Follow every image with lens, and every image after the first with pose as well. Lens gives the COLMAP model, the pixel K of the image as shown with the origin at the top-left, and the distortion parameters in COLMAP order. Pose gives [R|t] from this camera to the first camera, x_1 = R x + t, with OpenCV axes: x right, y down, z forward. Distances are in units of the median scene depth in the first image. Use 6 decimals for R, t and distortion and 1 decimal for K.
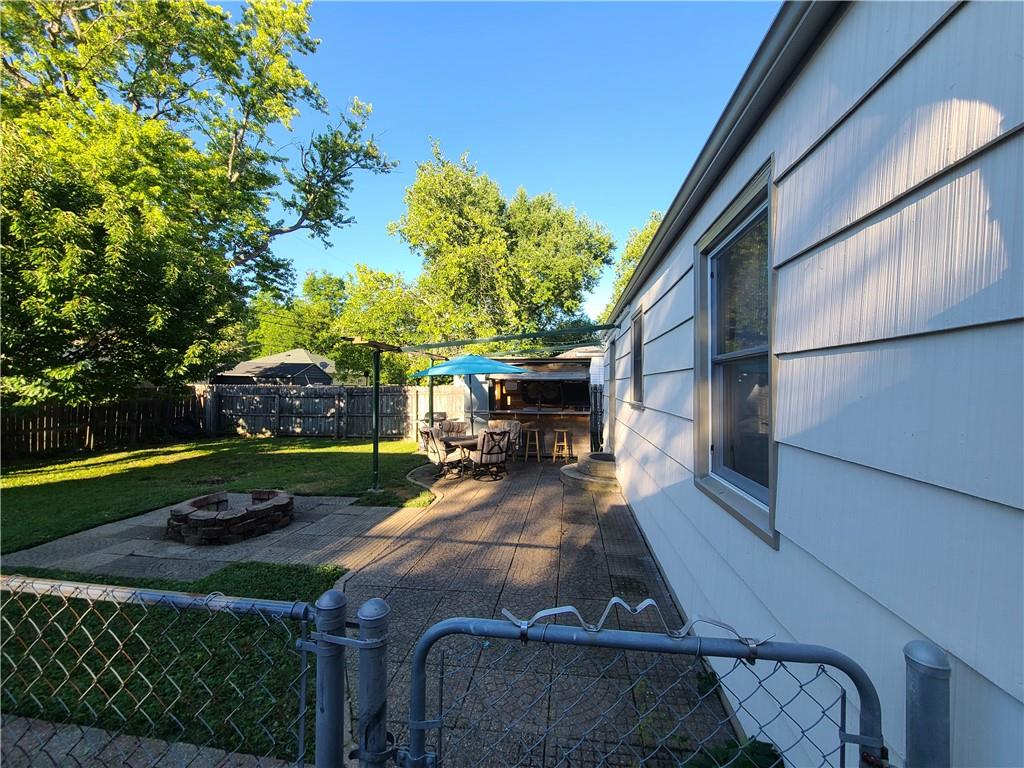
lens RADIAL K [[414.6, 0, 510.5], [0, 414.6, 385.3], [0, 0, 1]] dist [-0.000061, 0.000000]
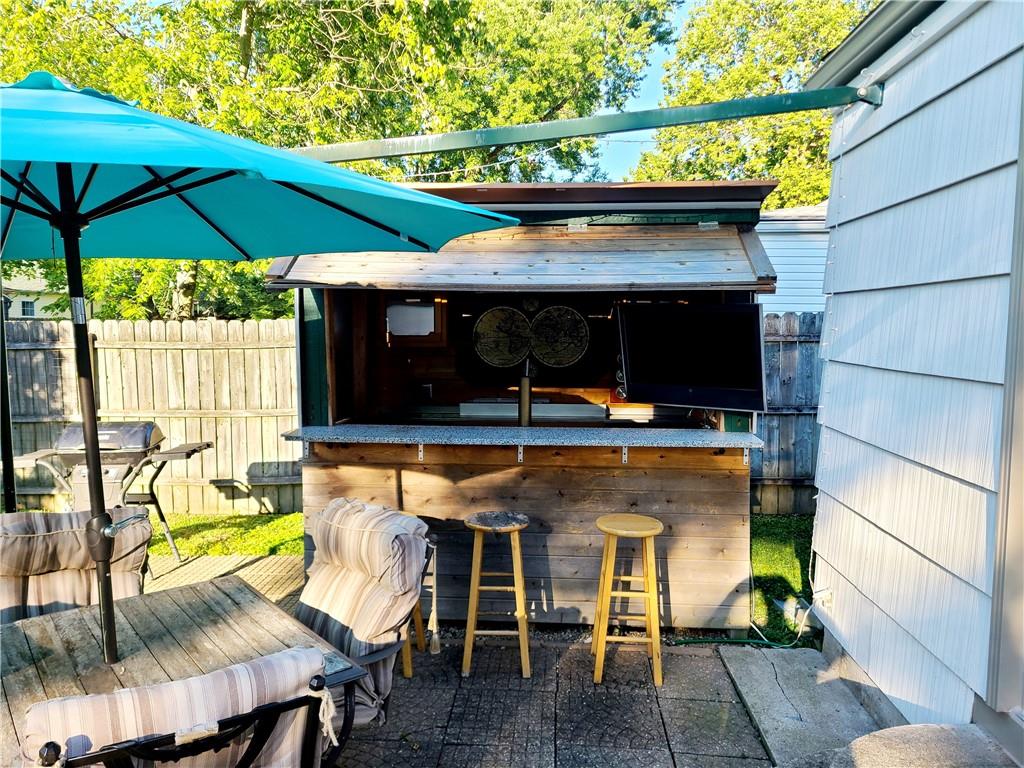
lens RADIAL K [[774.4, 0, 512.3], [0, 774.4, 383.9], [0, 0, 1]] dist [-0.000307, -0.000088]
pose [[0.996672, -0.008858, 0.081038, 0.008606], [0.002342, 0.996781, 0.080143, 0.001499], [-0.081487, -0.079686, 0.993484, 0.183364]]
